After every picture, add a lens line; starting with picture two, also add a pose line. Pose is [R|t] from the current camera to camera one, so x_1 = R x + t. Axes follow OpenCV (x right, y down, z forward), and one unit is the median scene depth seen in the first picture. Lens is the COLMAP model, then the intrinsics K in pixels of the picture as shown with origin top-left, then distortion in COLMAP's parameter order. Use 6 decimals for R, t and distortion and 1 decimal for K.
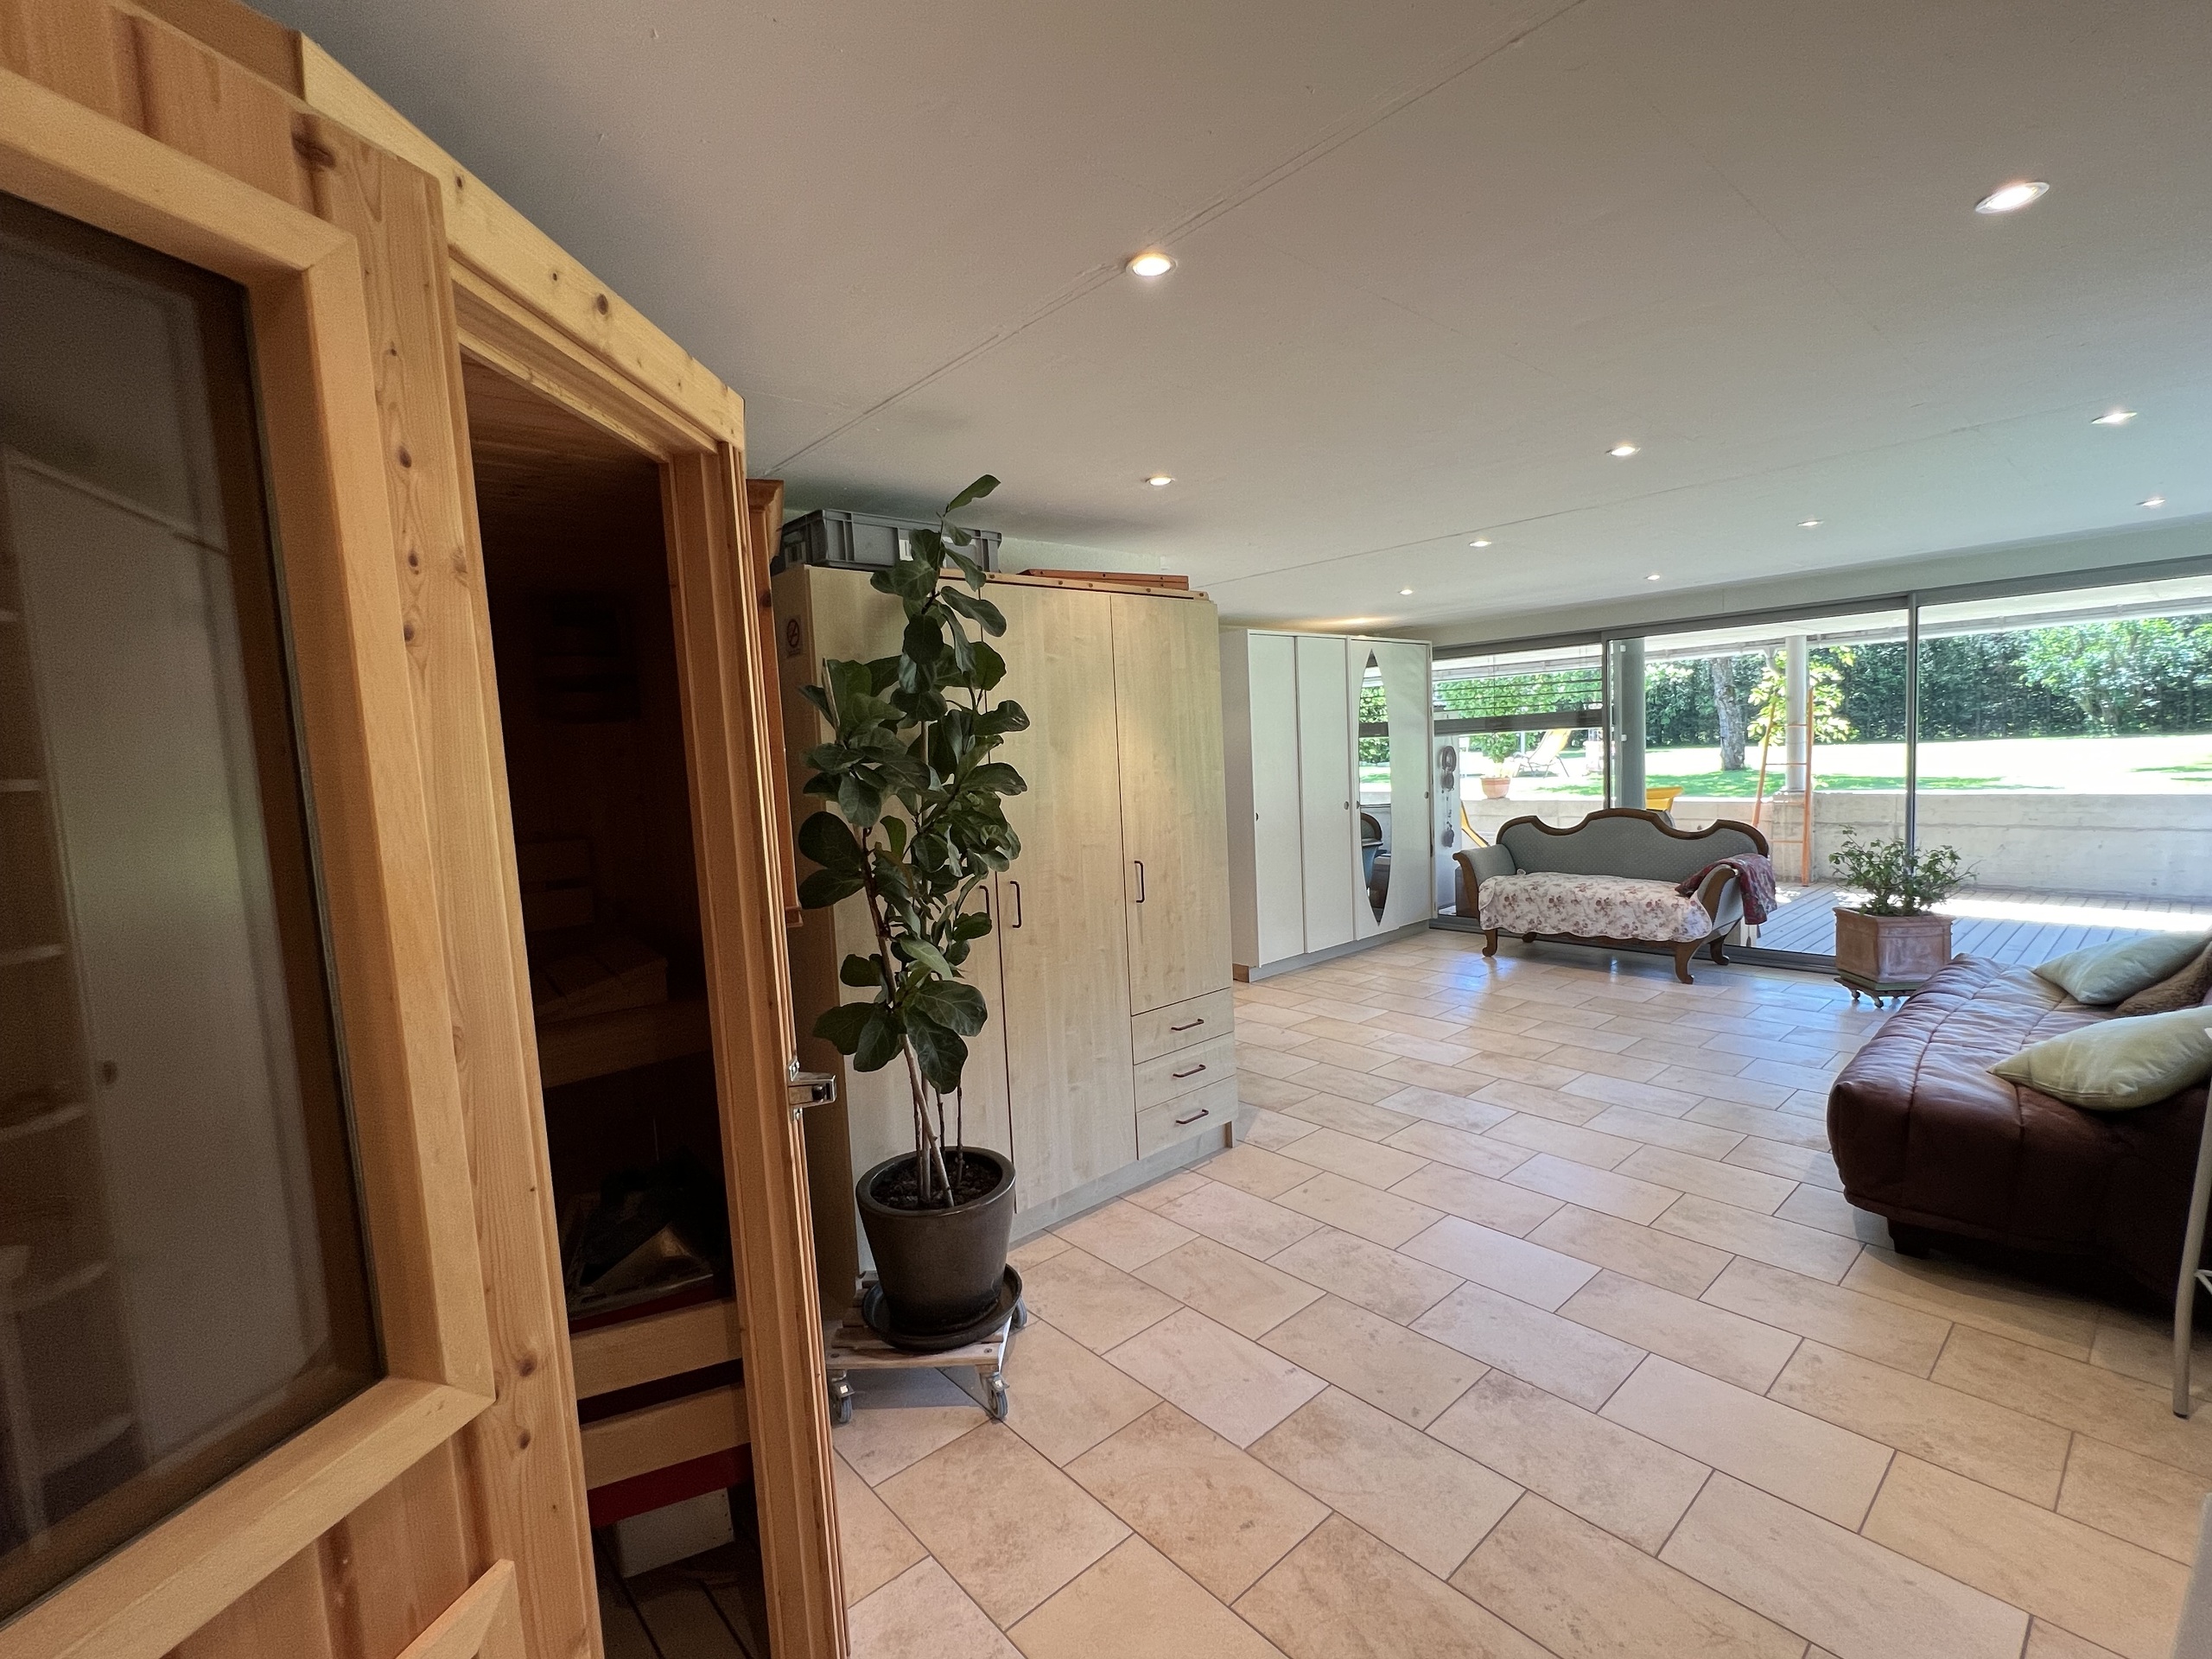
lens RADIAL K [[1003.5, 0, 1105.7], [0, 1003.5, 832.8], [0, 0, 1]] dist [-0.001806, 0.001587]
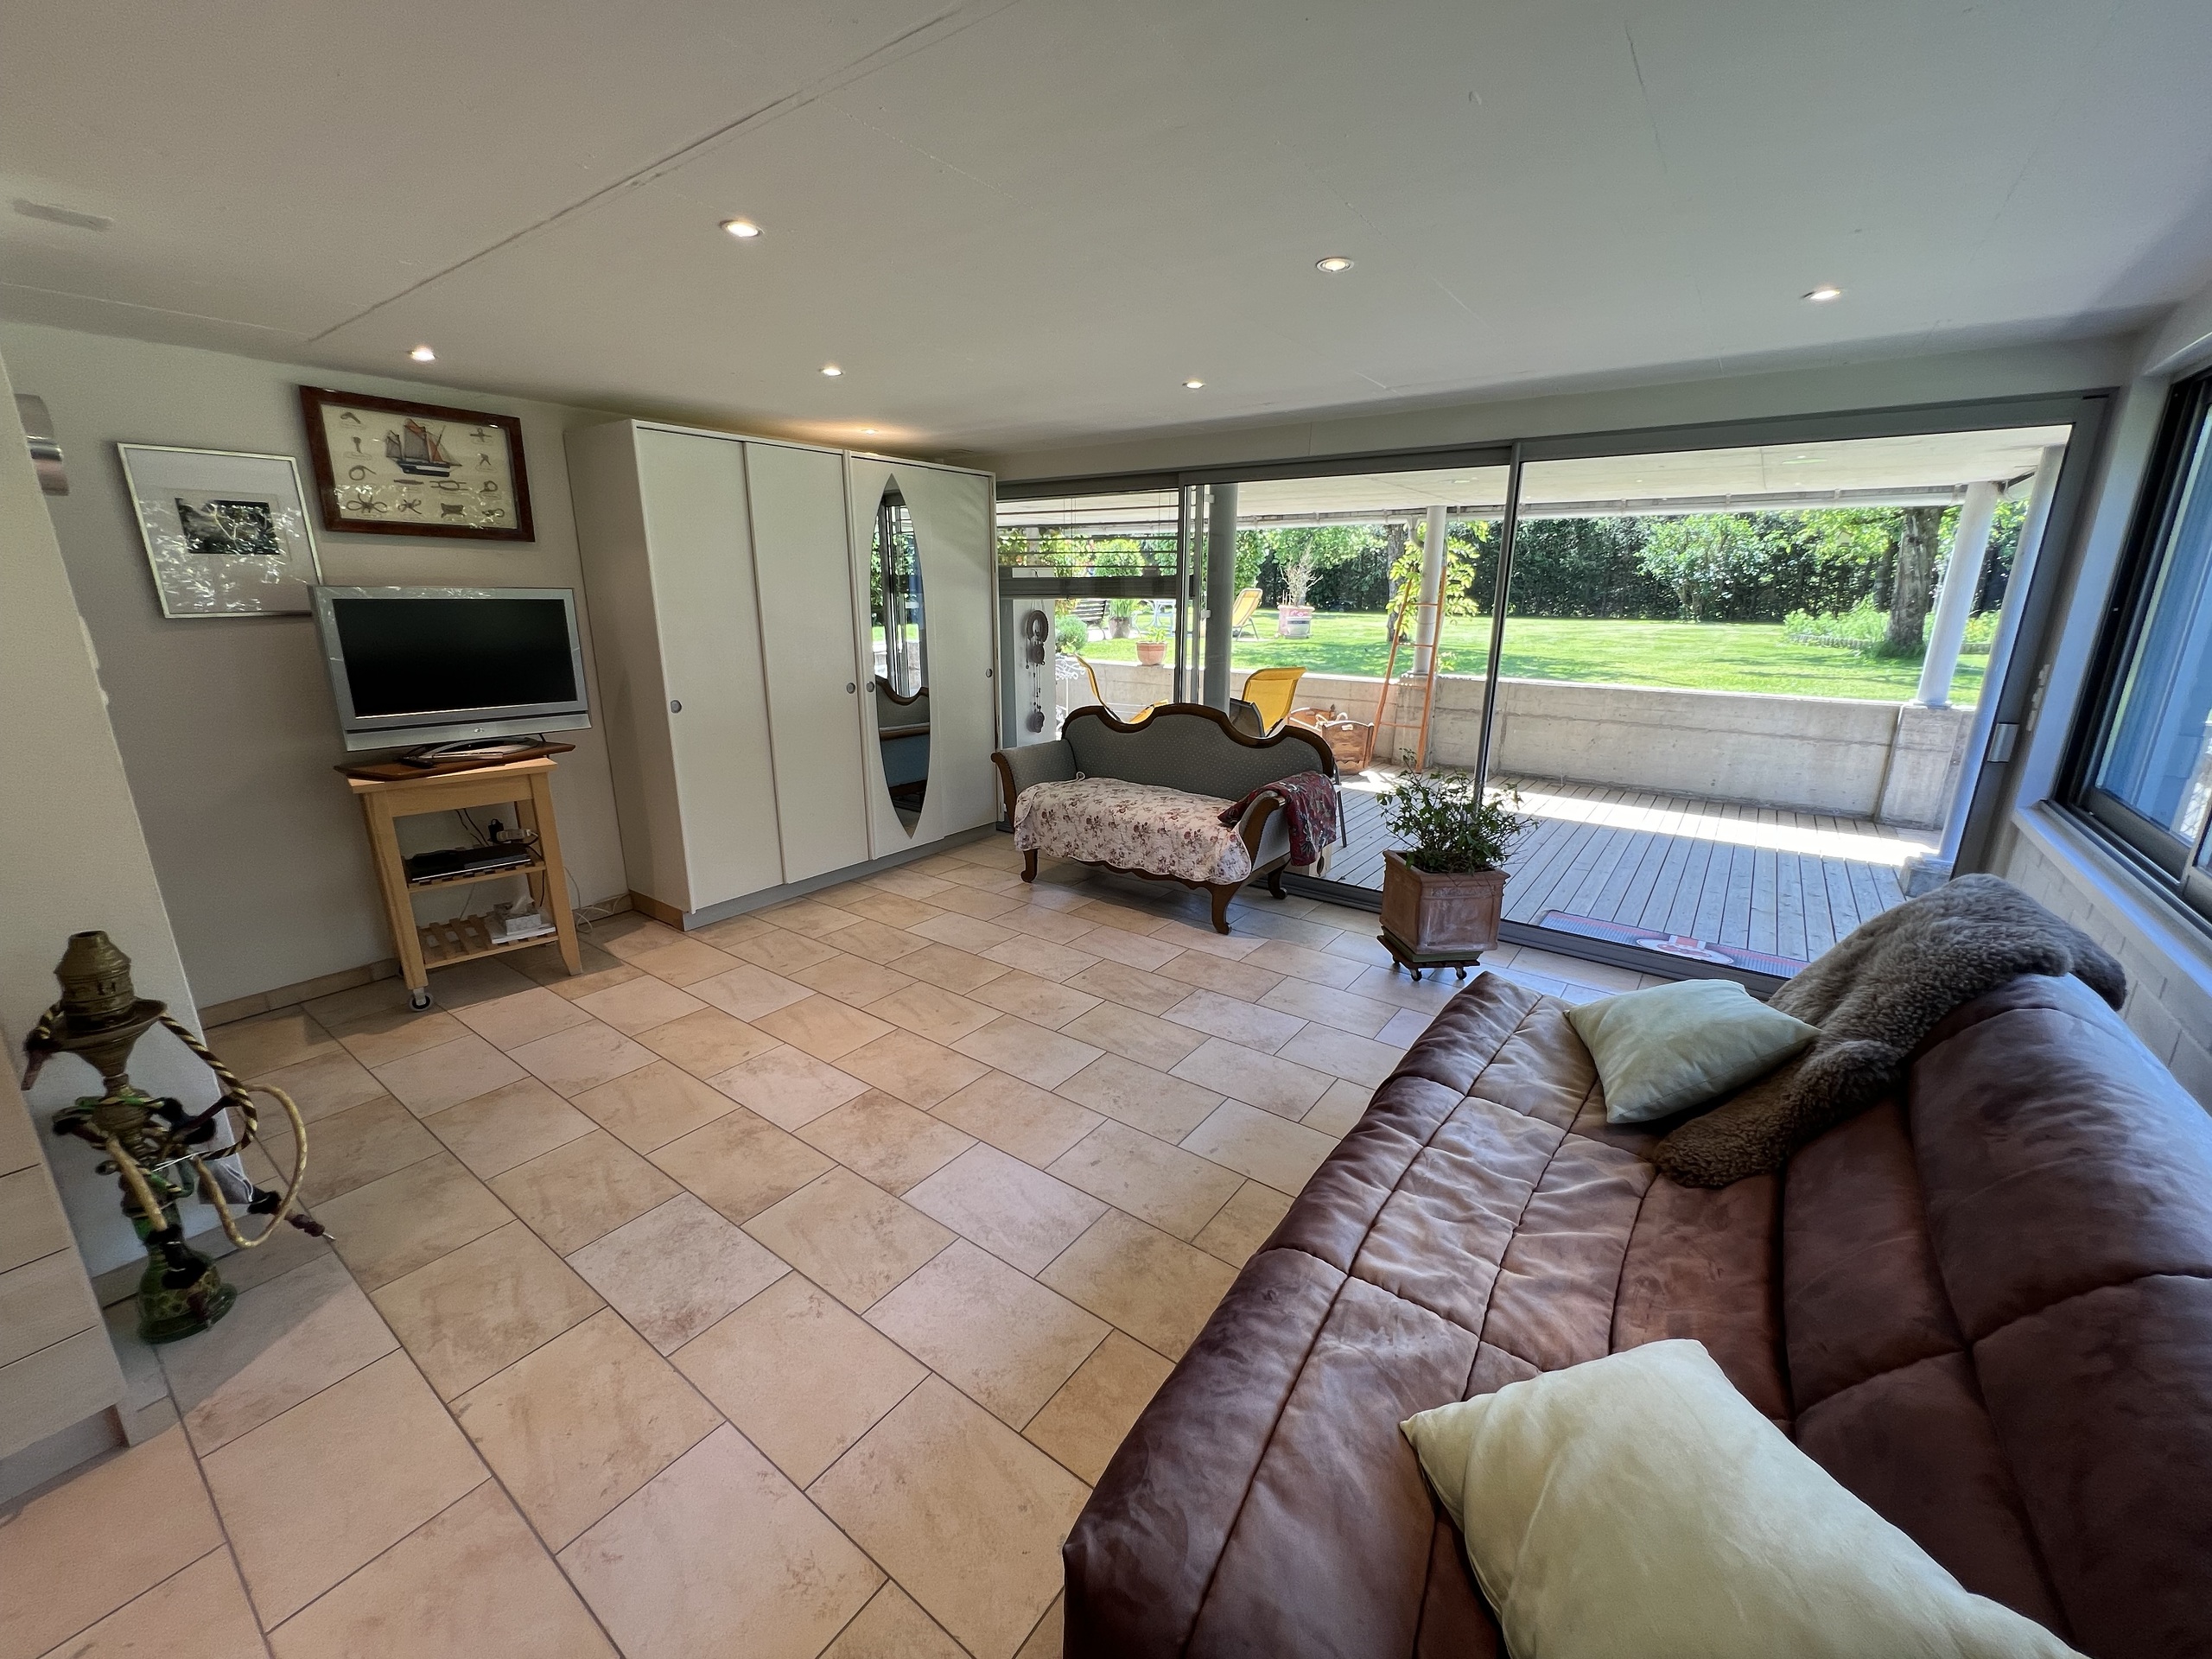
lens RADIAL K [[887.7, 0, 1107.8], [0, 887.7, 828.6], [0, 0, 1]] dist [-0.004515, -0.000041]
pose [[0.976337, -0.004243, 0.216211, 0.288122], [-0.034337, 0.984082, 0.174368, -0.046893], [-0.213509, -0.177666, 0.960650, 0.299298]]
